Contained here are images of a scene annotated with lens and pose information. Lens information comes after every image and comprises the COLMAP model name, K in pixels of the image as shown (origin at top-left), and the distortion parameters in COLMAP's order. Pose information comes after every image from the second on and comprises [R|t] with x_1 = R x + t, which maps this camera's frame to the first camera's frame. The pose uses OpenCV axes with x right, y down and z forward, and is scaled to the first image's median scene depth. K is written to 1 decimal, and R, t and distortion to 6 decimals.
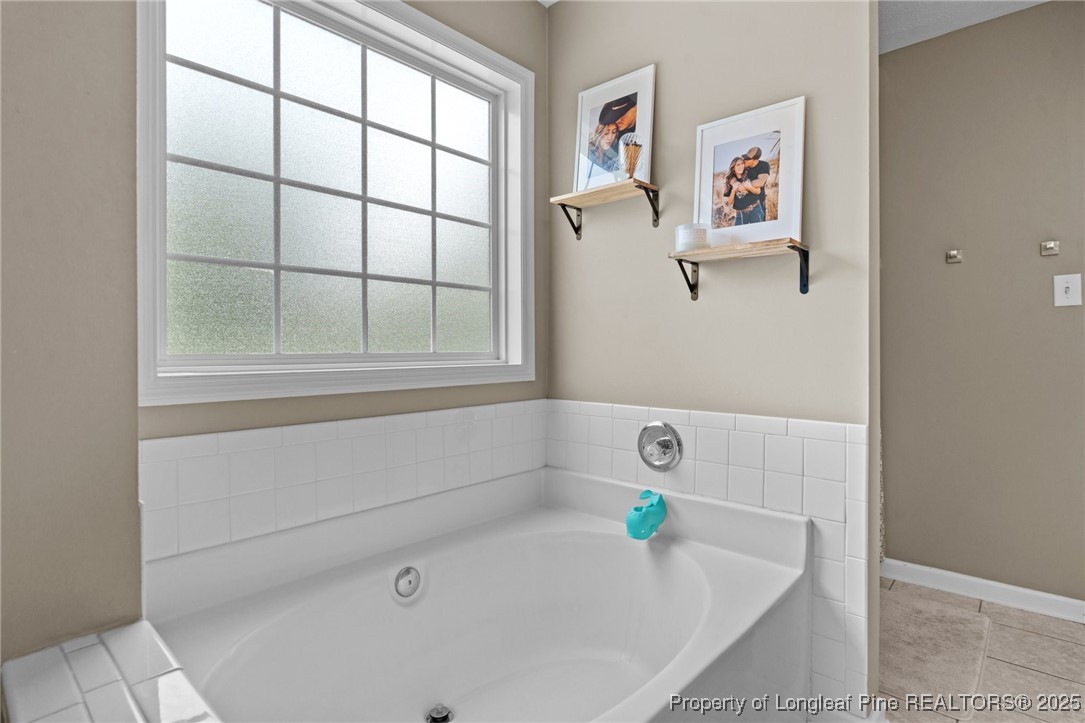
lens RADIAL K [[546.4, 0, 539.3], [0, 546.4, 353.3], [0, 0, 1]] dist [-0.001961, 0.000442]
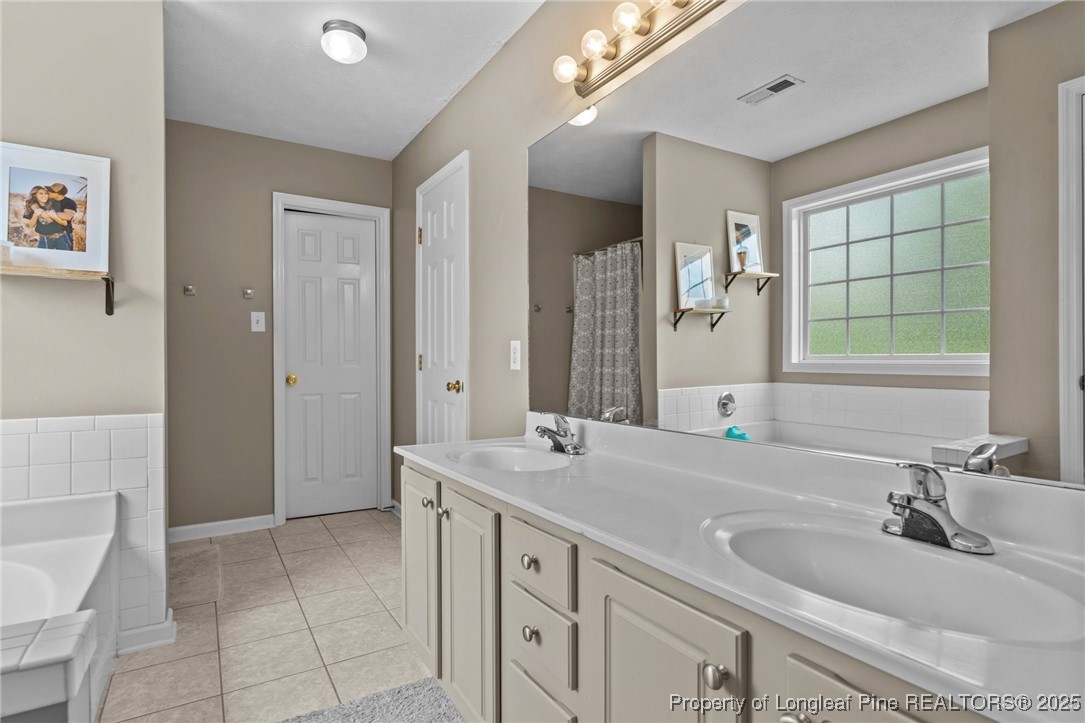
lens RADIAL K [[546.4, 0, 539.3], [0, 546.4, 353.3], [0, 0, 1]] dist [-0.001961, 0.000442]
pose [[0.273586, 0.009699, 0.961799, -0.427510], [0.008064, 0.999891, -0.012377, 0.001672], [-0.961814, 0.011142, 0.273478, -0.277610]]
